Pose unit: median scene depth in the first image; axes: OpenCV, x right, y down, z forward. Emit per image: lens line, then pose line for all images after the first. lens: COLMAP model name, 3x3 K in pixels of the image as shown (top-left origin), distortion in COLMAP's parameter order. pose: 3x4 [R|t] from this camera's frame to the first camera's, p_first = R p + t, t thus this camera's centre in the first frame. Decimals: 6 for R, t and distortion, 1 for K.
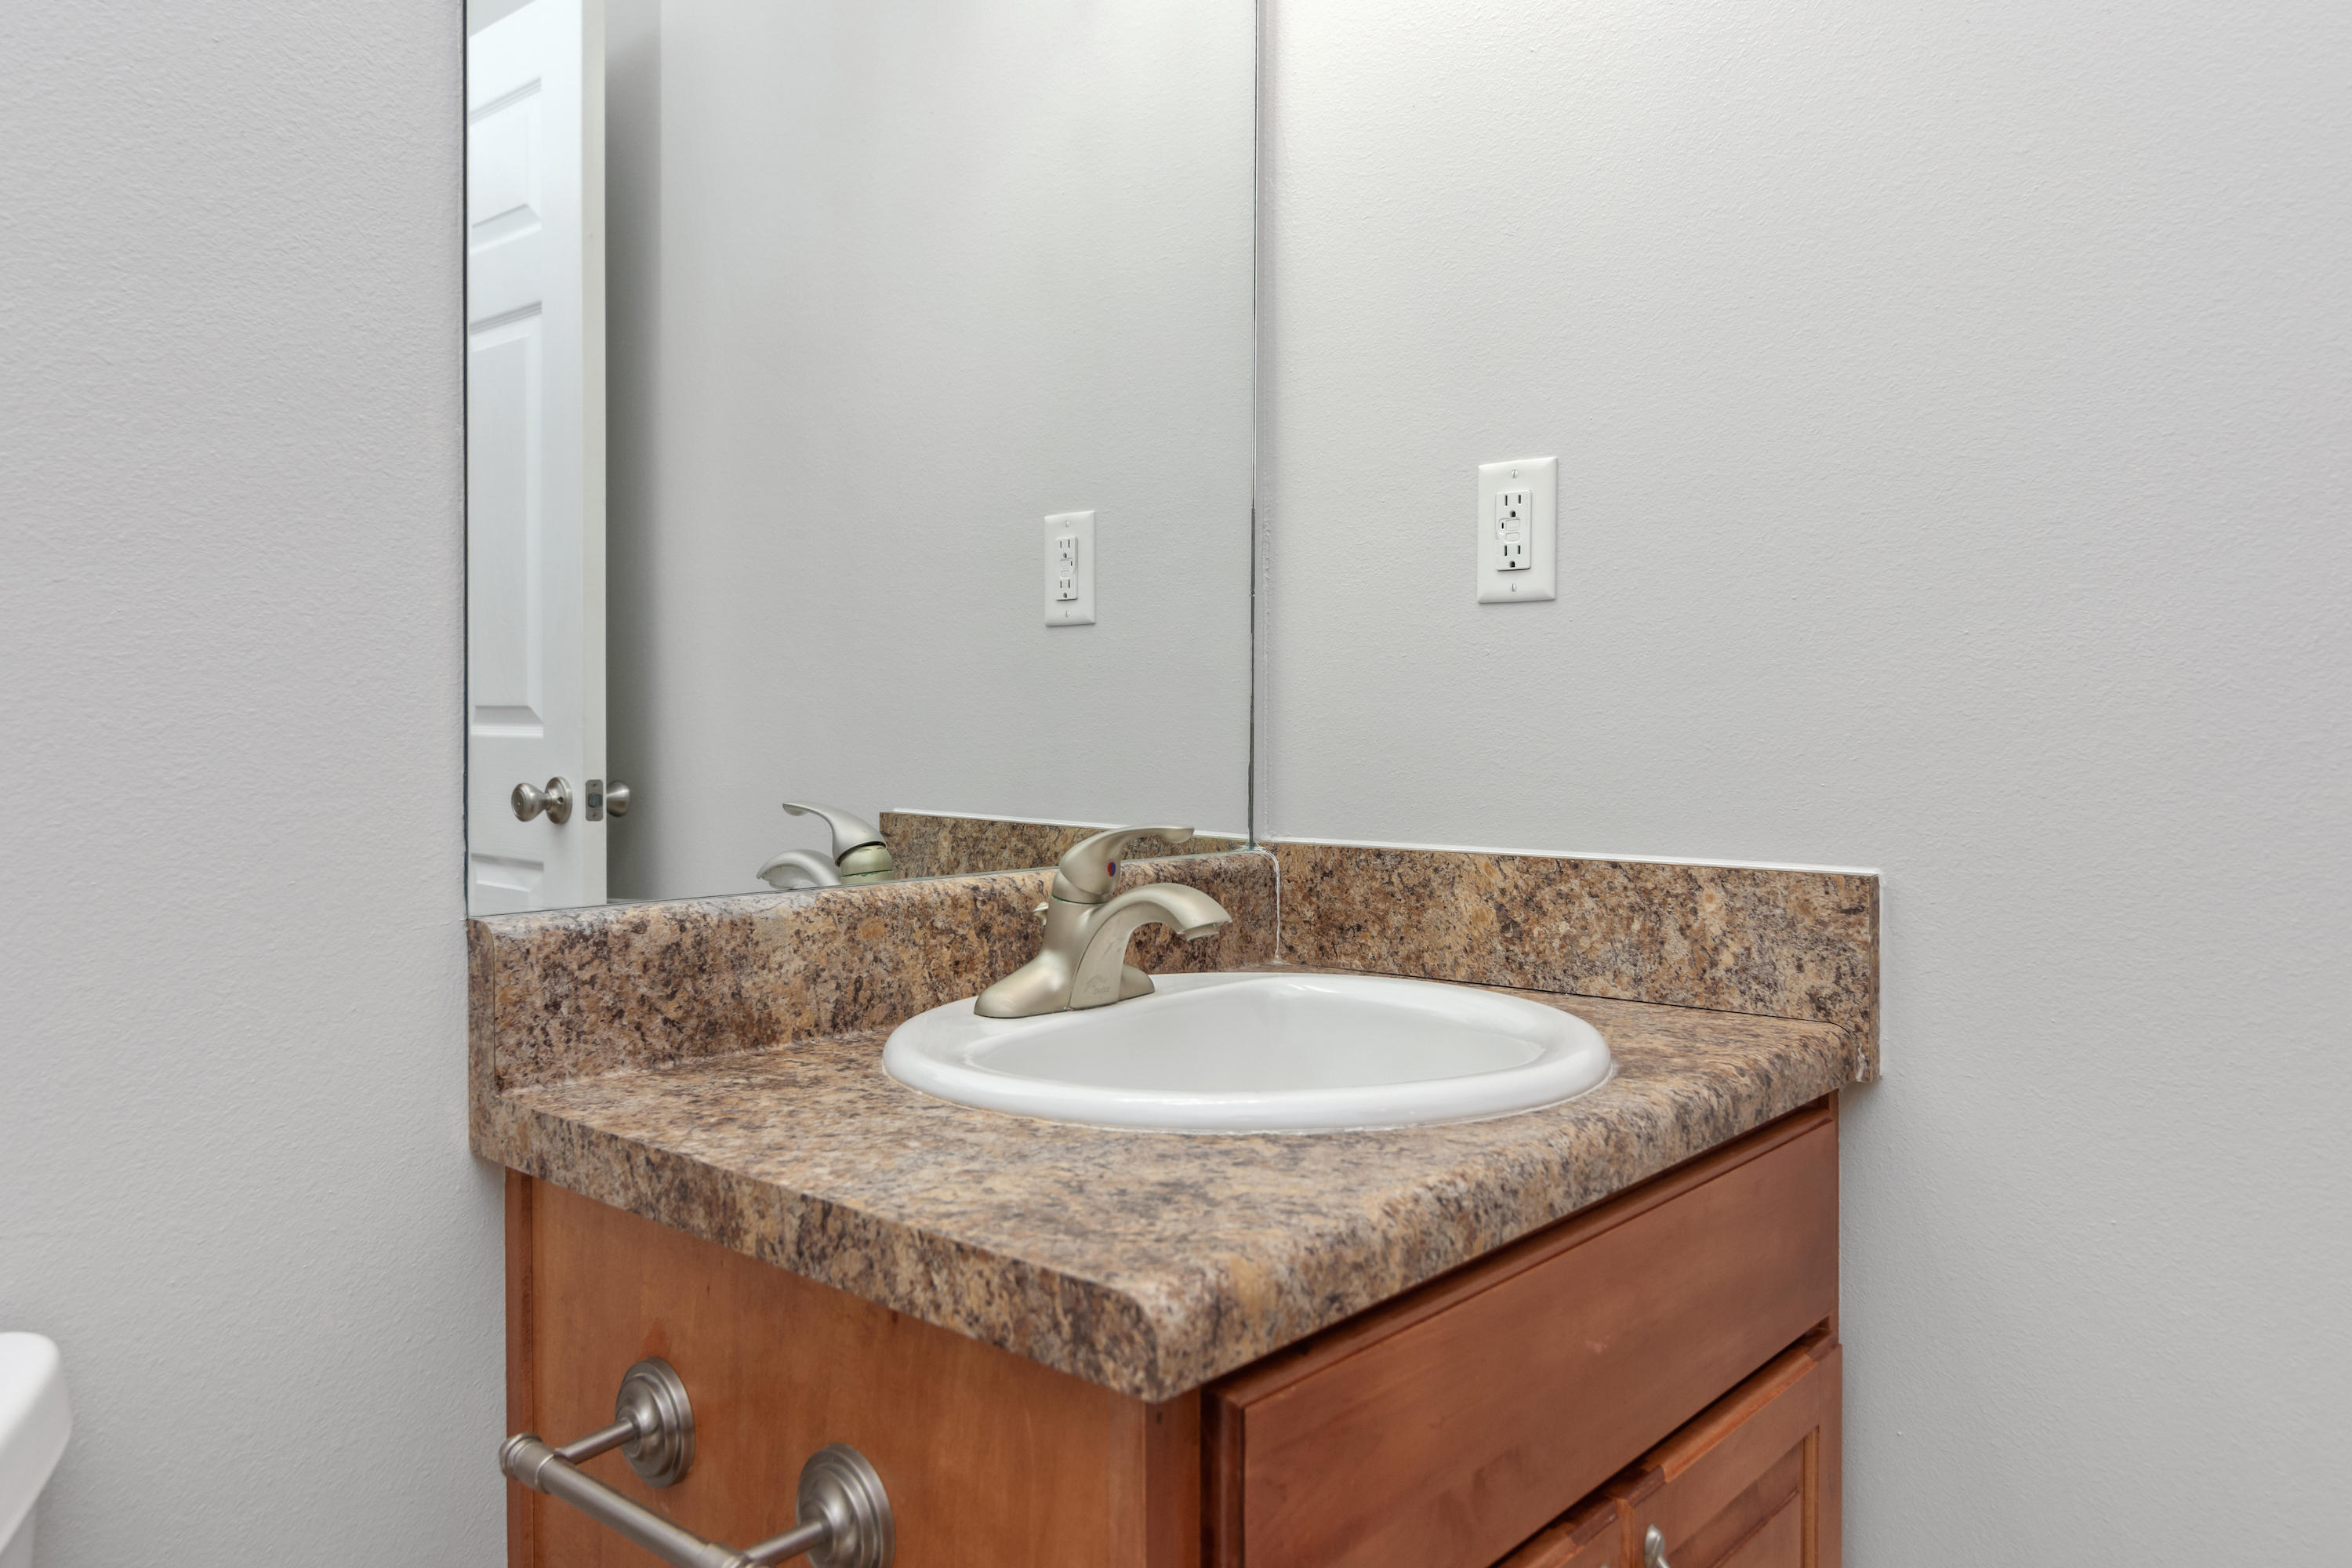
lens RADIAL K [[1631.5, 0, 1173.9], [0, 1631.5, 822.4], [0, 0, 1]] dist [-0.000078, 0.000854]
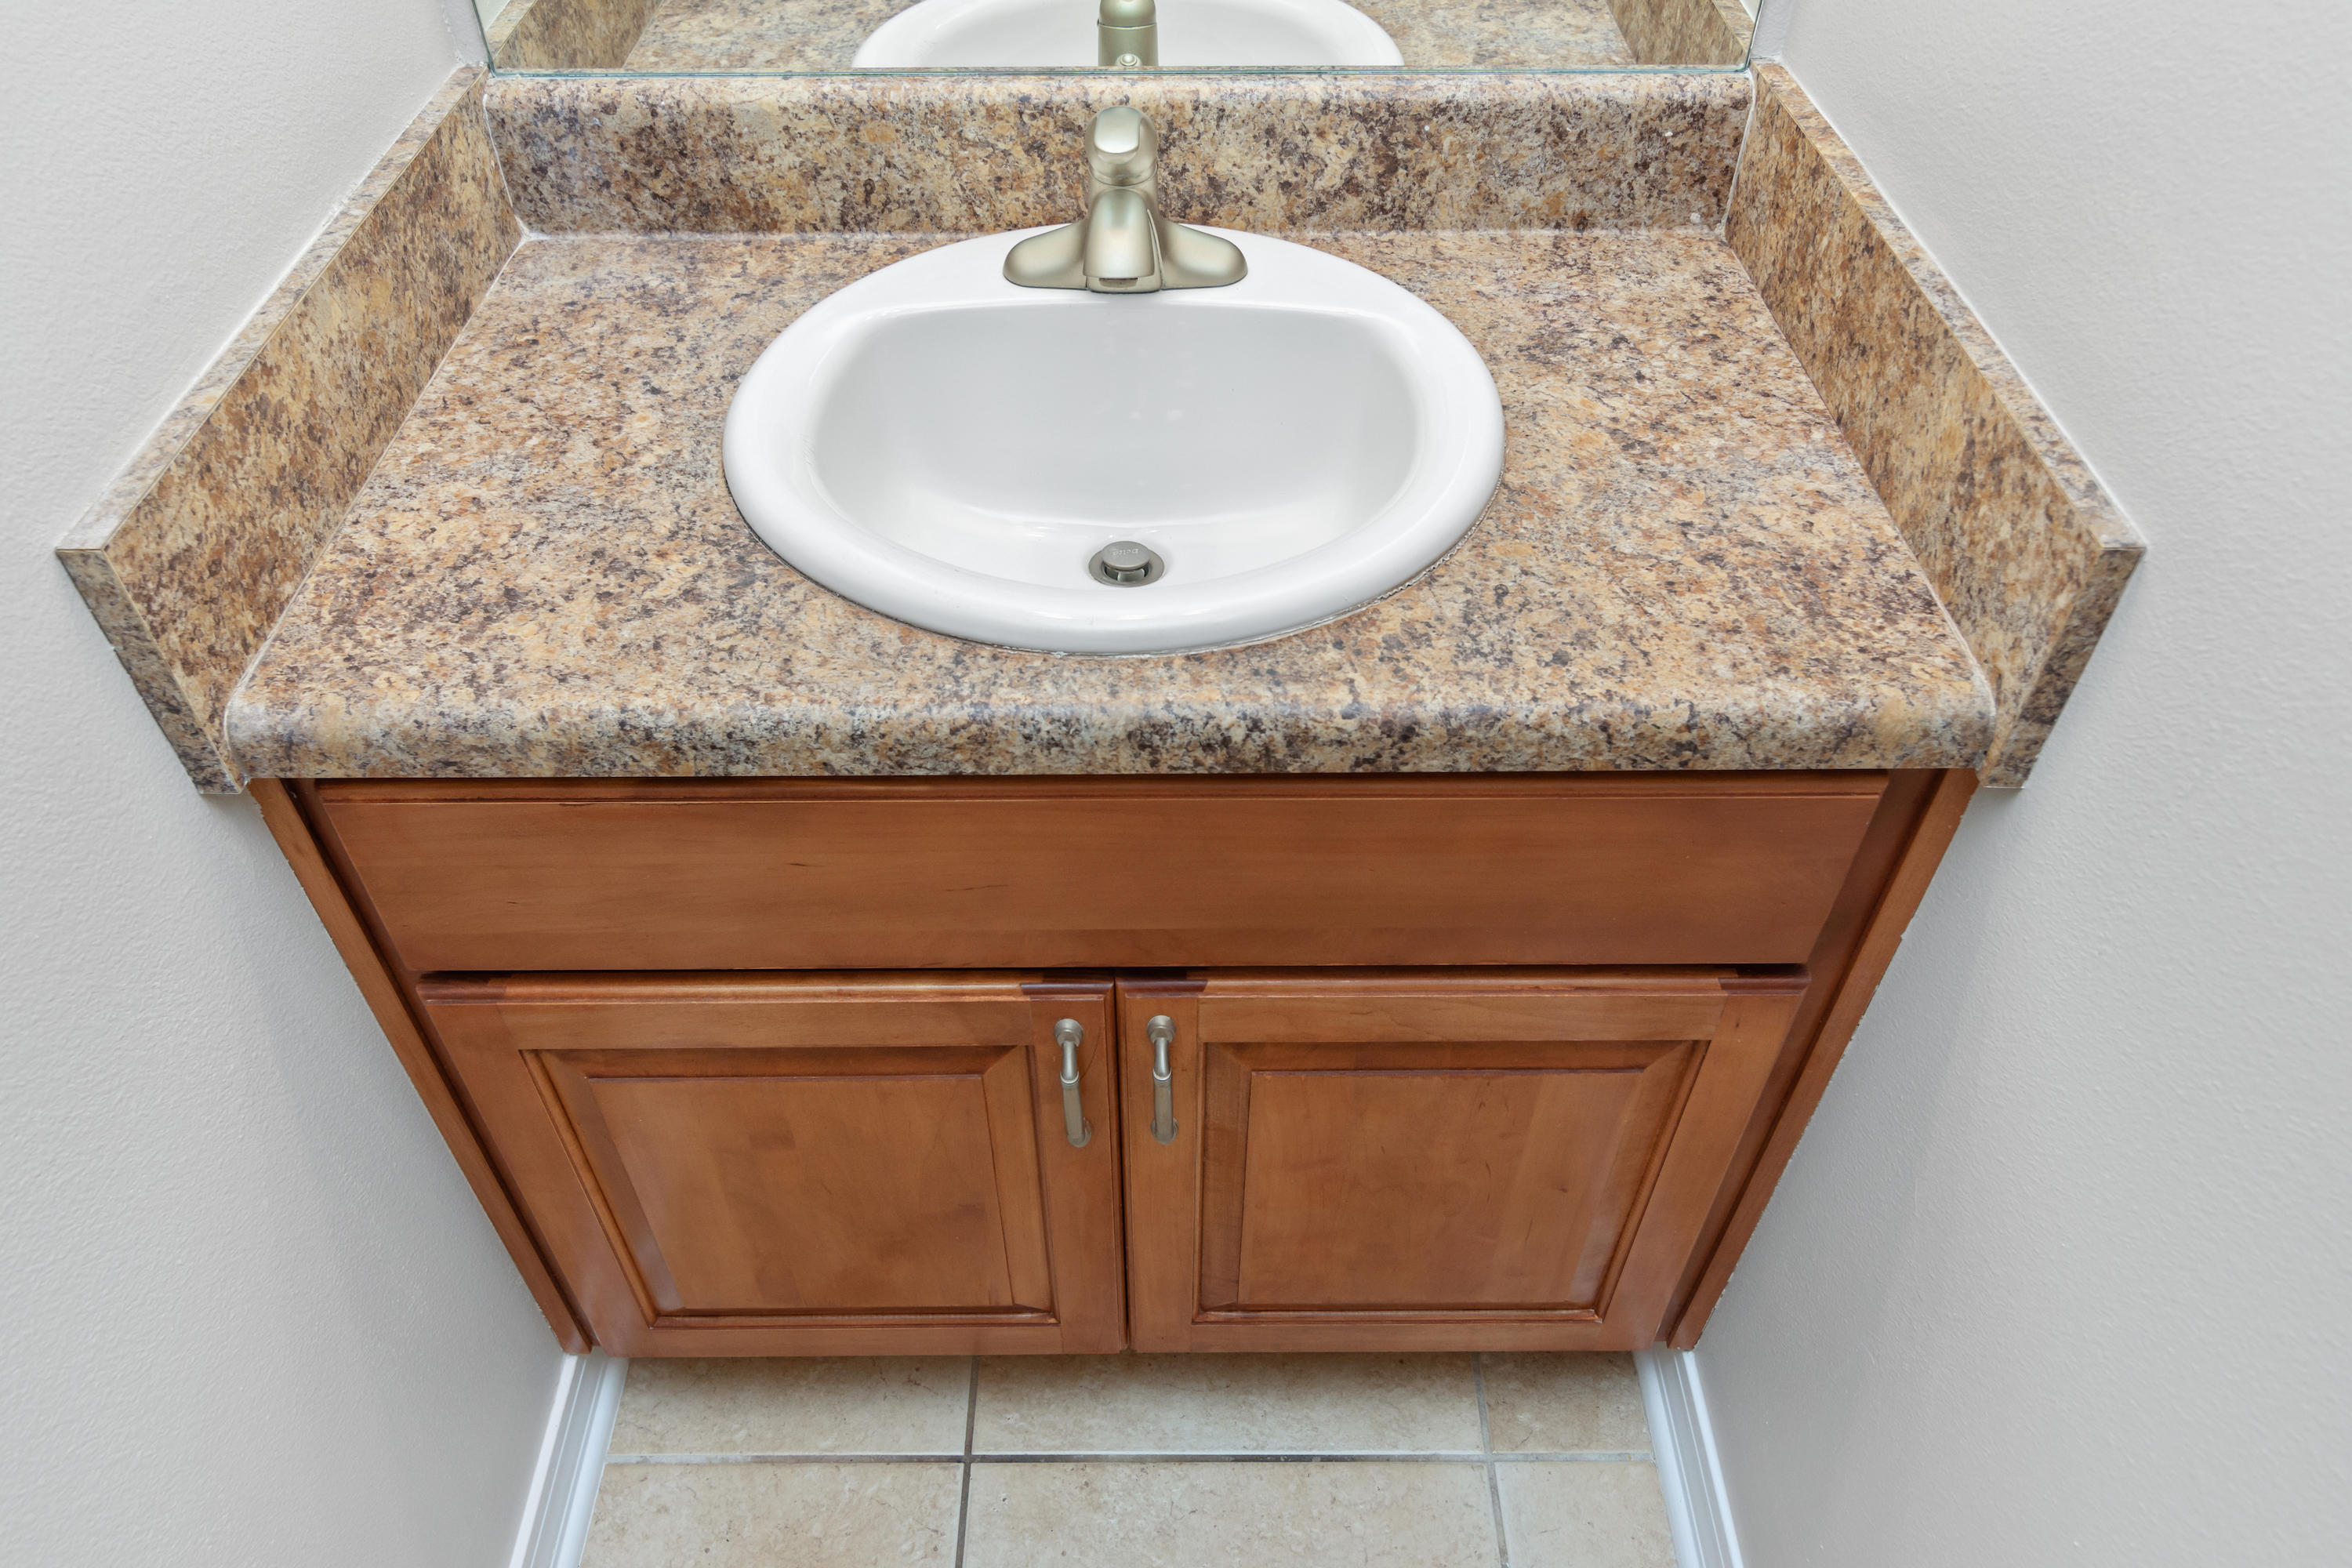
lens RADIAL K [[1631.5, 0, 1173.9], [0, 1631.5, 822.4], [0, 0, 1]] dist [-0.000078, 0.000854]
pose [[0.659680, 0.535312, -0.527507, 0.711170], [-0.037265, 0.724330, 0.688446, -0.335479], [0.750622, -0.434496, 0.497774, 0.505494]]
